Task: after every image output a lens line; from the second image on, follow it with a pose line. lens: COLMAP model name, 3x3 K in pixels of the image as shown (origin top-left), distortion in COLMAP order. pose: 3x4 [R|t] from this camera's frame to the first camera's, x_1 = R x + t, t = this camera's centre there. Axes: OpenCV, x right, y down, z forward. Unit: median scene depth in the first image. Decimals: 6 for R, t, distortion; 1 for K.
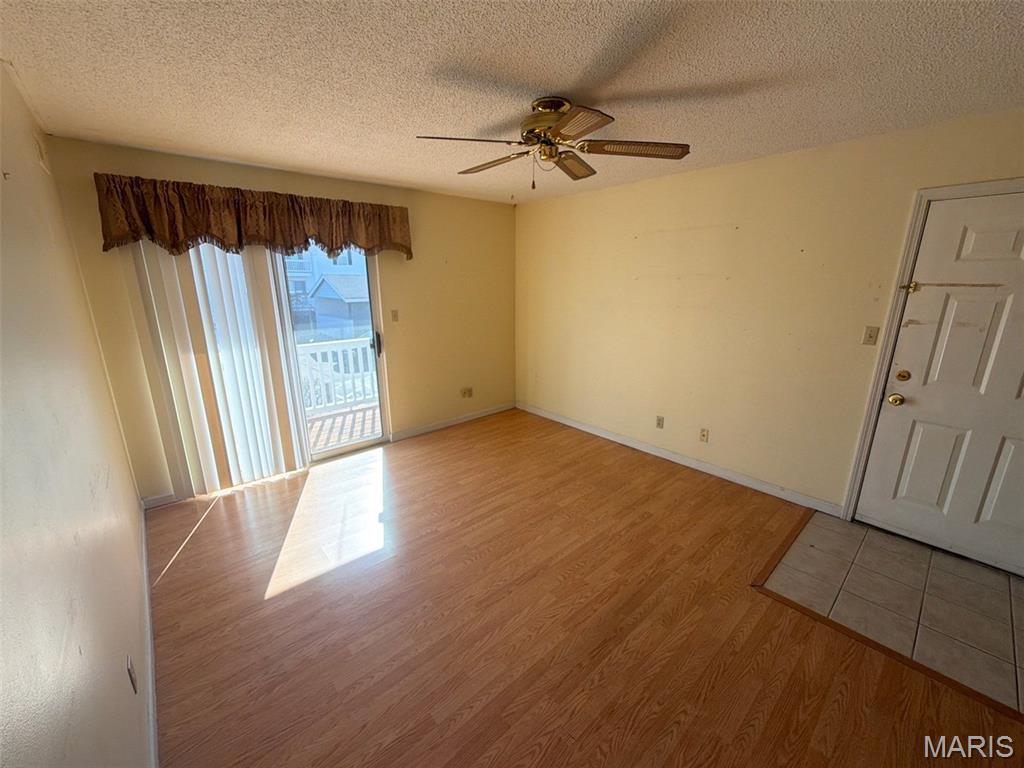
lens RADIAL K [[410.8, 0, 512.1], [0, 410.8, 385.9], [0, 0, 1]] dist [0.000554, -0.000329]
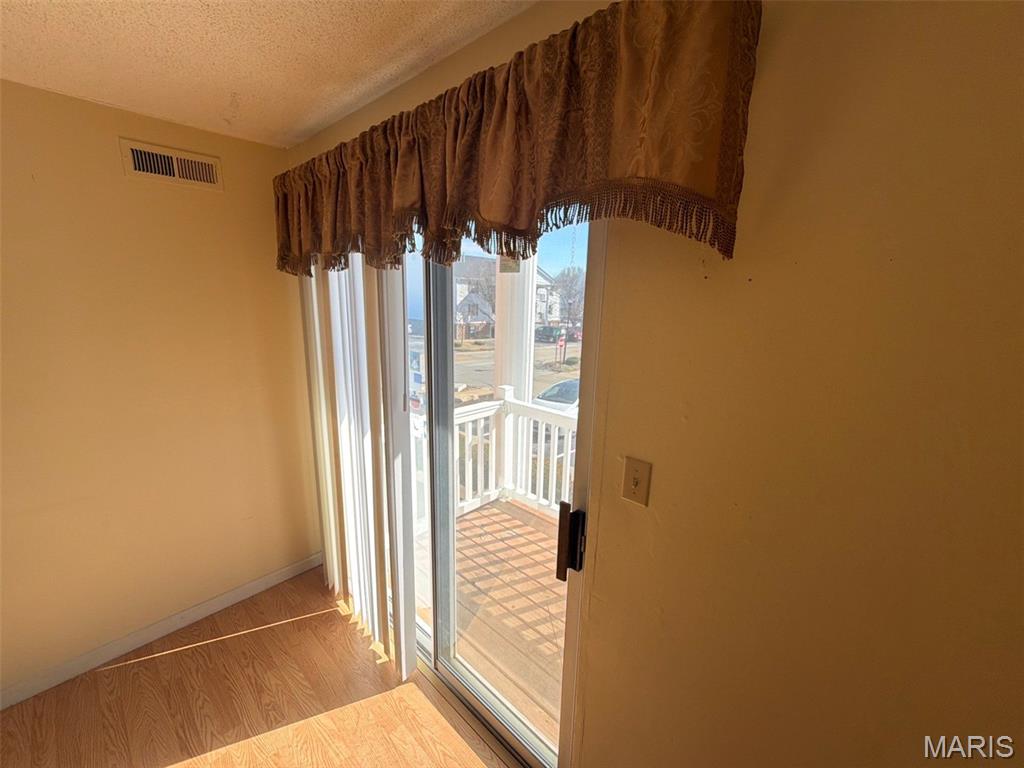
lens RADIAL K [[410.8, 0, 512.1], [0, 410.8, 385.9], [0, 0, 1]] dist [0.000554, -0.000329]
pose [[0.108905, 0.217524, -0.969960, -0.093213], [-0.274022, 0.944527, 0.181054, -0.378418], [0.955537, 0.246073, 0.162470, 1.313513]]
